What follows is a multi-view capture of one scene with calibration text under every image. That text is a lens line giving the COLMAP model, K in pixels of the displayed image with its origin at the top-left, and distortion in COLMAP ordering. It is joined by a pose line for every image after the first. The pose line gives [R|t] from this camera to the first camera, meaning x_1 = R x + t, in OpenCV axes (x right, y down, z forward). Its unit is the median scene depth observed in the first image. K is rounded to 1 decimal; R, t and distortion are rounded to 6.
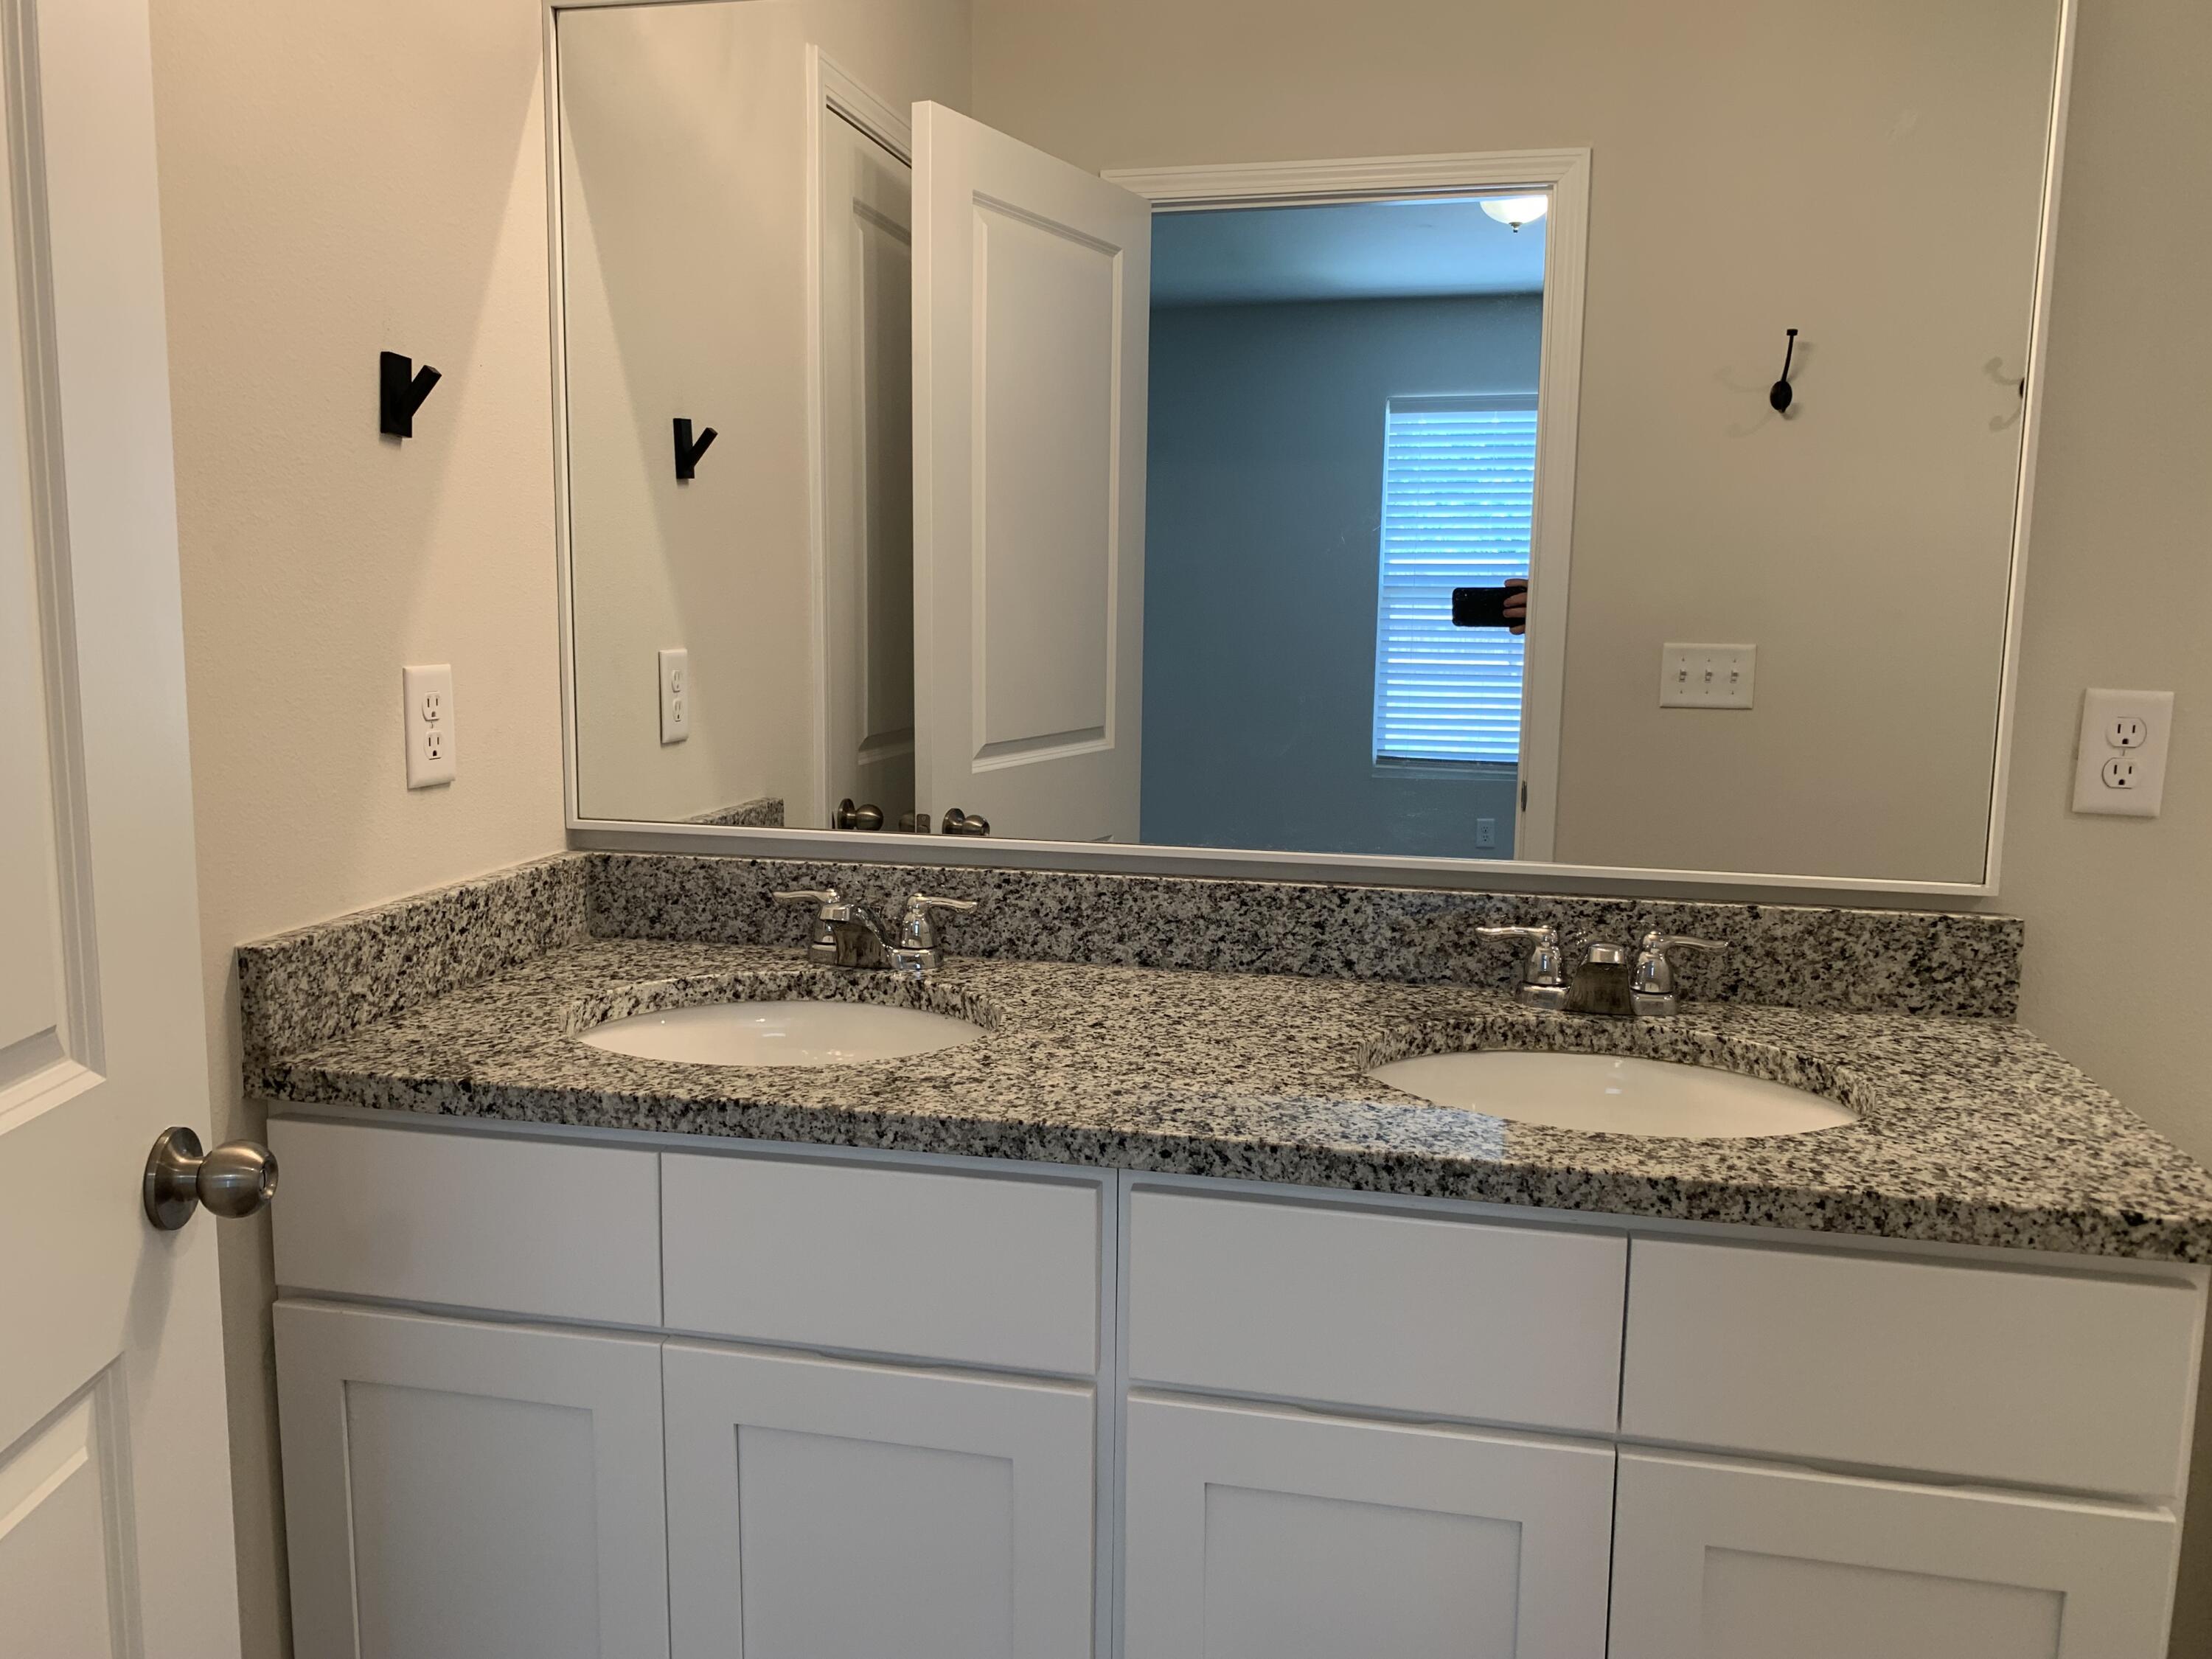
lens RADIAL K [[1629.3, 0, 1103.2], [0, 1629.3, 805.5], [0, 0, 1]] dist [0.137778, -0.371742]
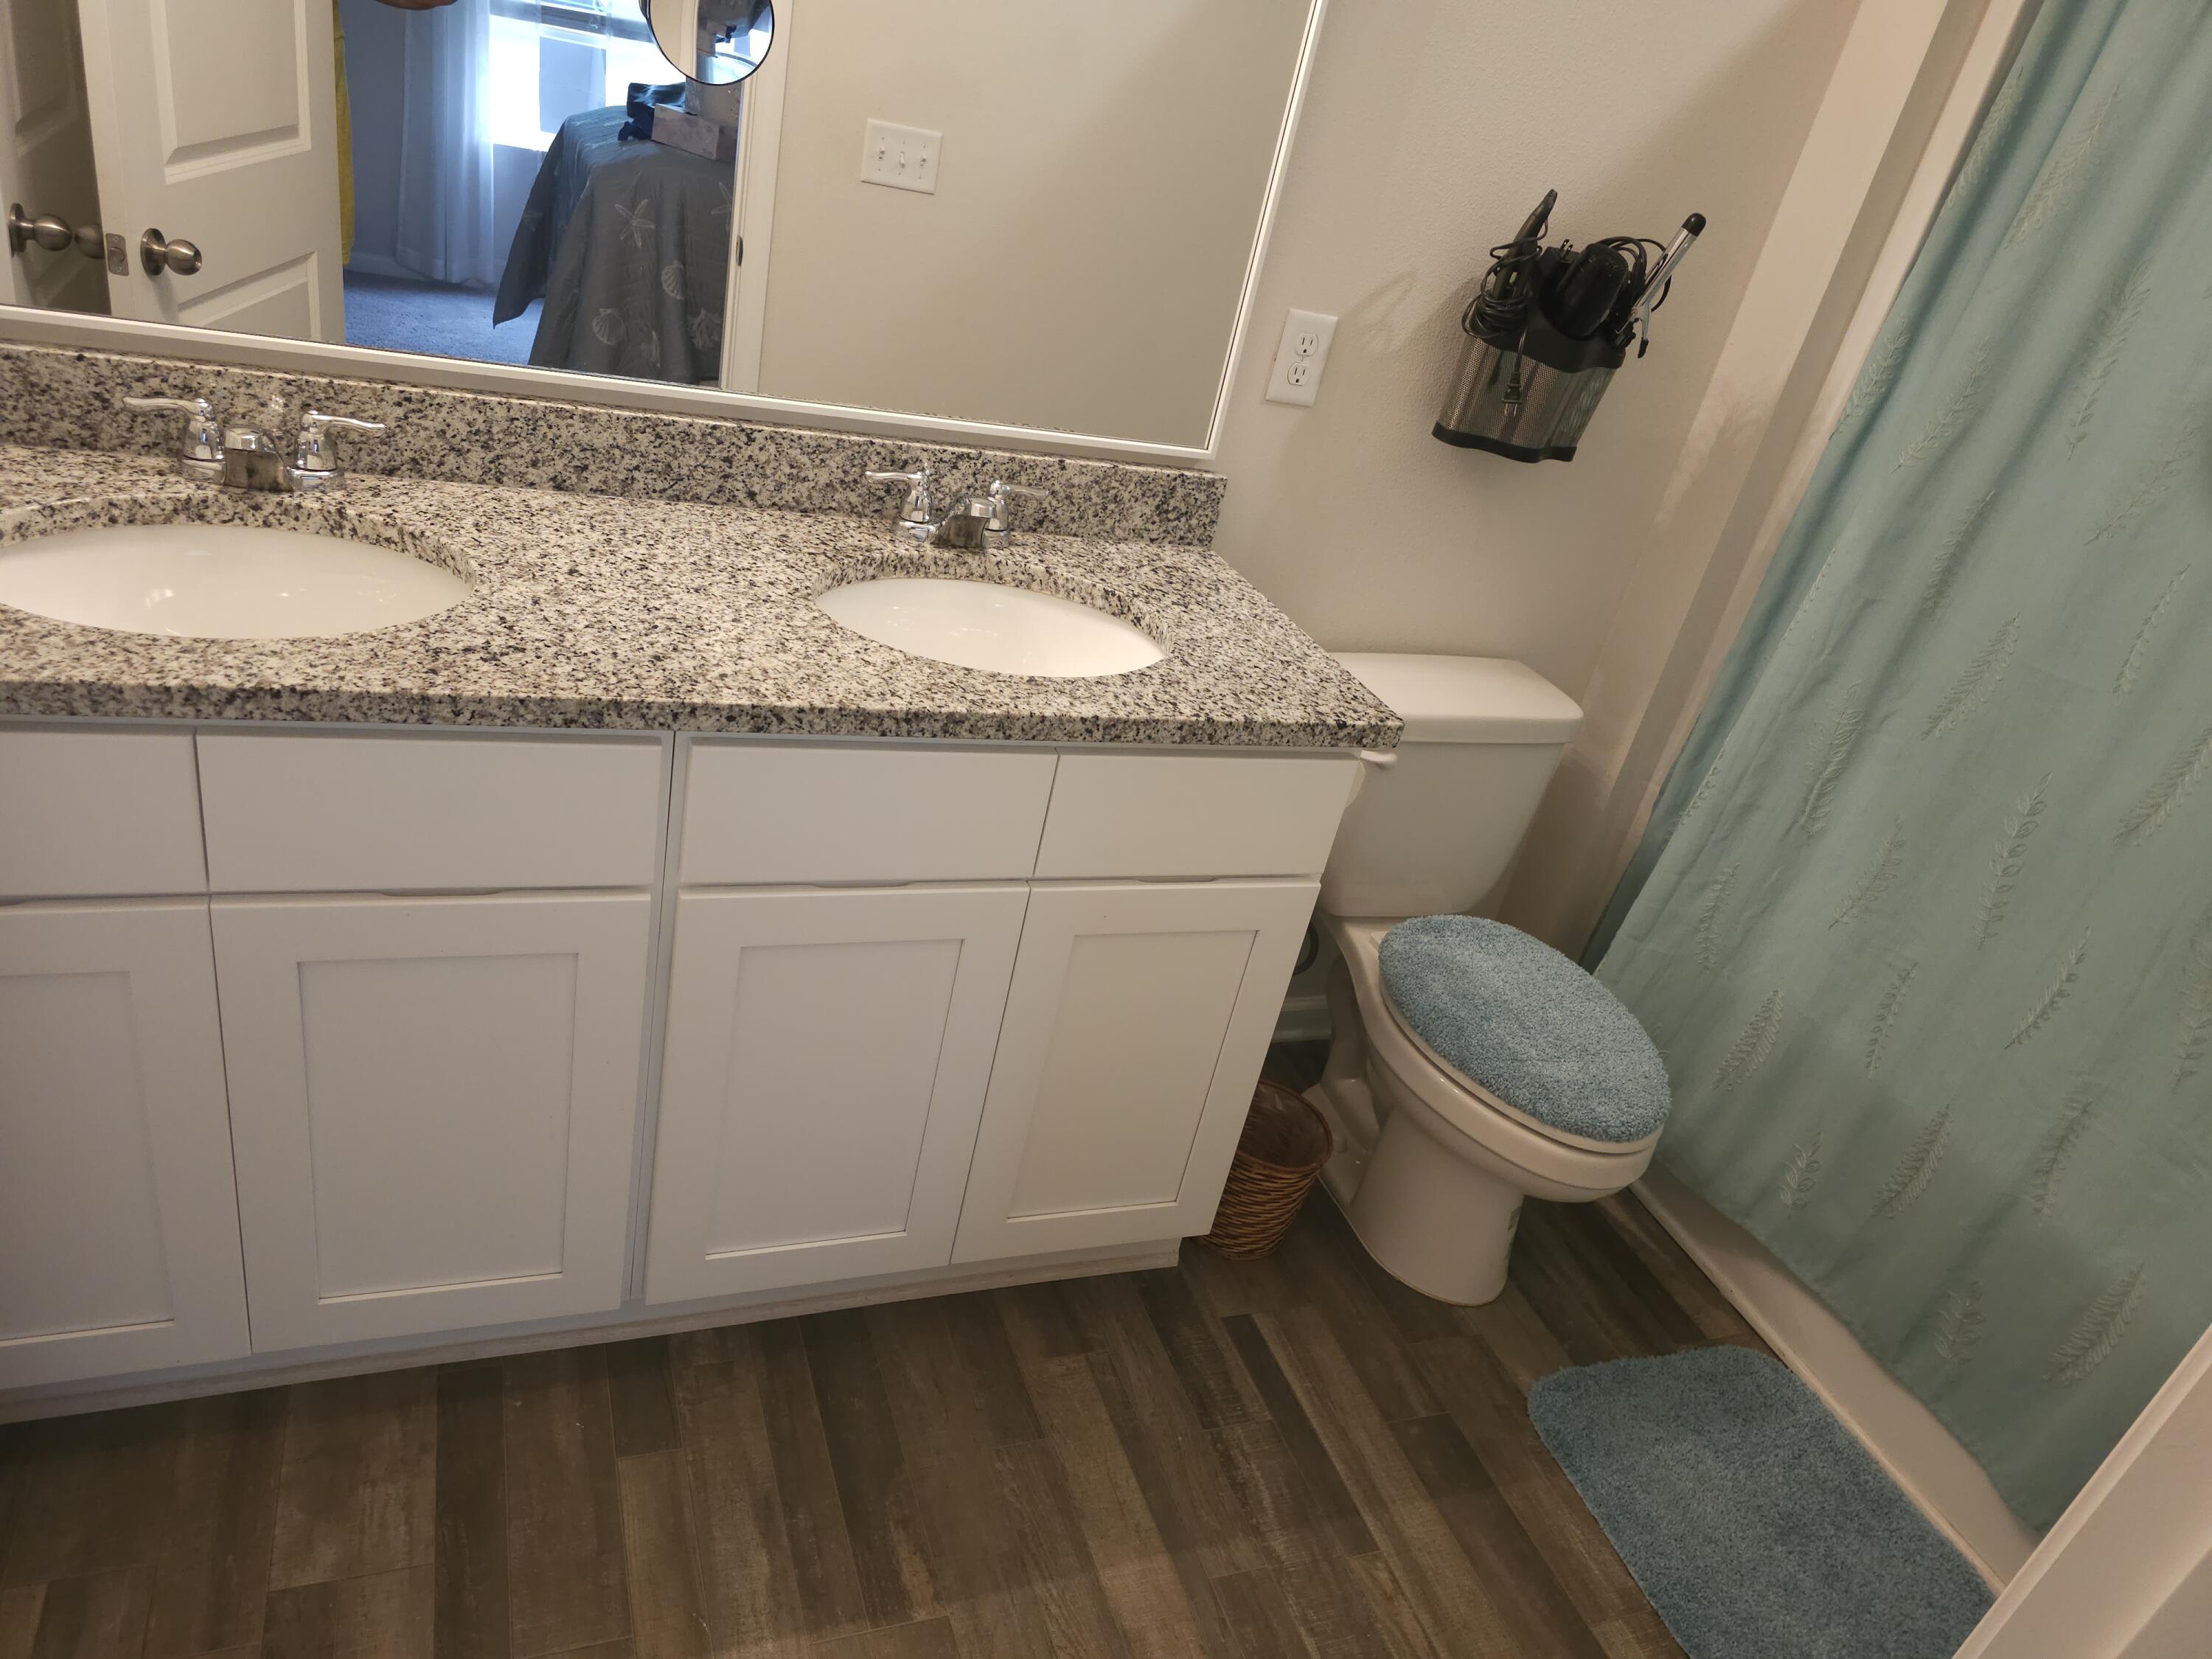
lens RADIAL K [[1437.4, 0, 1106.0], [0, 1437.4, 829.5], [0, 0, 1]] dist [0.037868, -0.057986]
pose [[0.821978, -0.118655, 0.557021, -0.249982], [-0.130281, 0.912946, 0.386725, -0.118700], [-0.554417, -0.390449, 0.734963, 0.025517]]
